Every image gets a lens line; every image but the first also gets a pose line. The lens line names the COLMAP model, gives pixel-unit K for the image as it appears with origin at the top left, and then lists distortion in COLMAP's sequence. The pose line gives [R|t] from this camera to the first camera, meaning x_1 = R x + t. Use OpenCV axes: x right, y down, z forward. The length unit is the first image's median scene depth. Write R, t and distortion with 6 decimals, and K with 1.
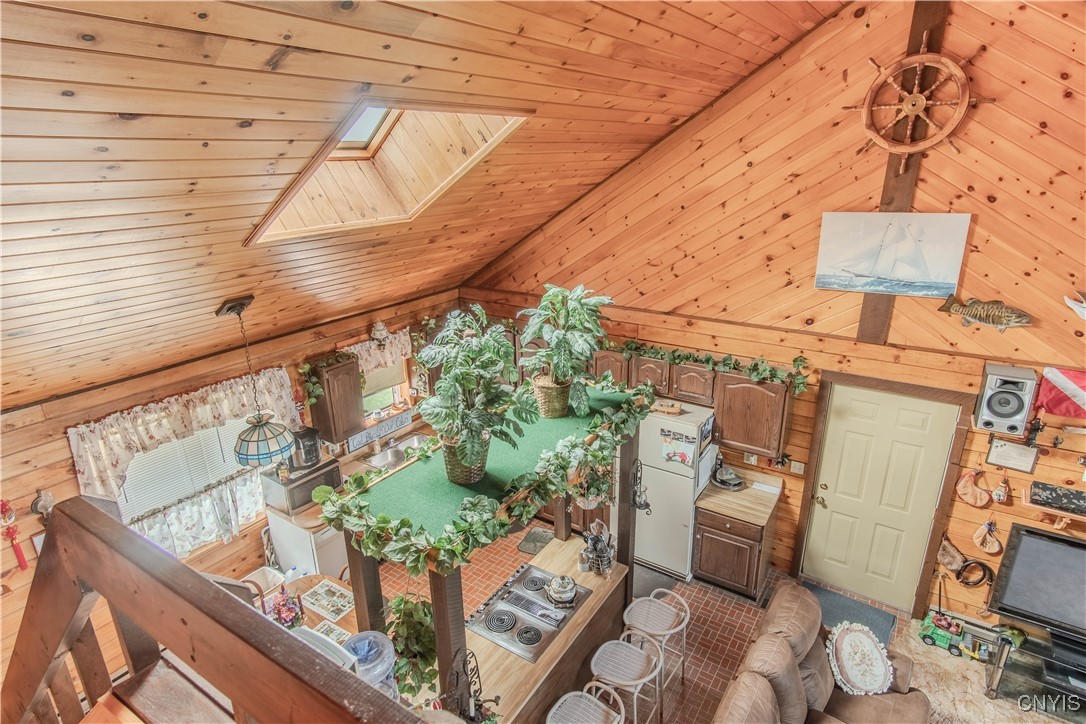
lens RADIAL K [[602.7, 0, 539.8], [0, 602.7, 363.3], [0, 0, 1]] dist [0.003194, 0.003003]
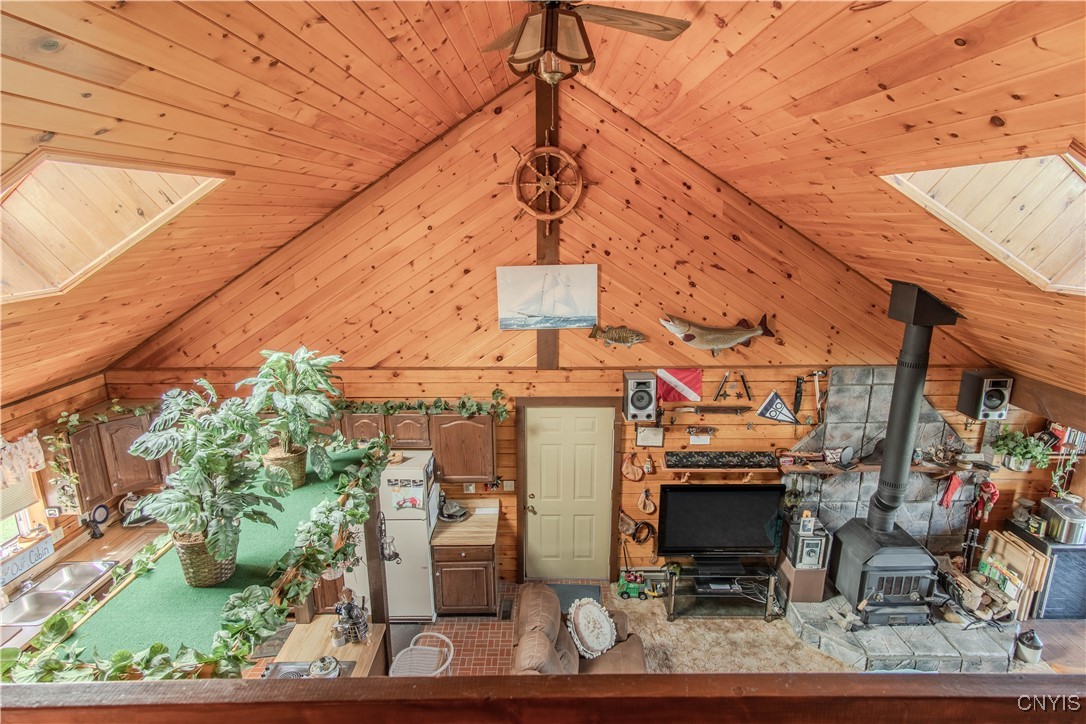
lens RADIAL K [[602.7, 0, 539.8], [0, 602.7, 363.3], [0, 0, 1]] dist [0.003194, 0.003003]
pose [[0.824078, -0.122474, 0.553078, -0.149634], [0.175914, 0.983406, -0.044344, 0.006308], [-0.538469, 0.133837, 0.831948, -0.017016]]
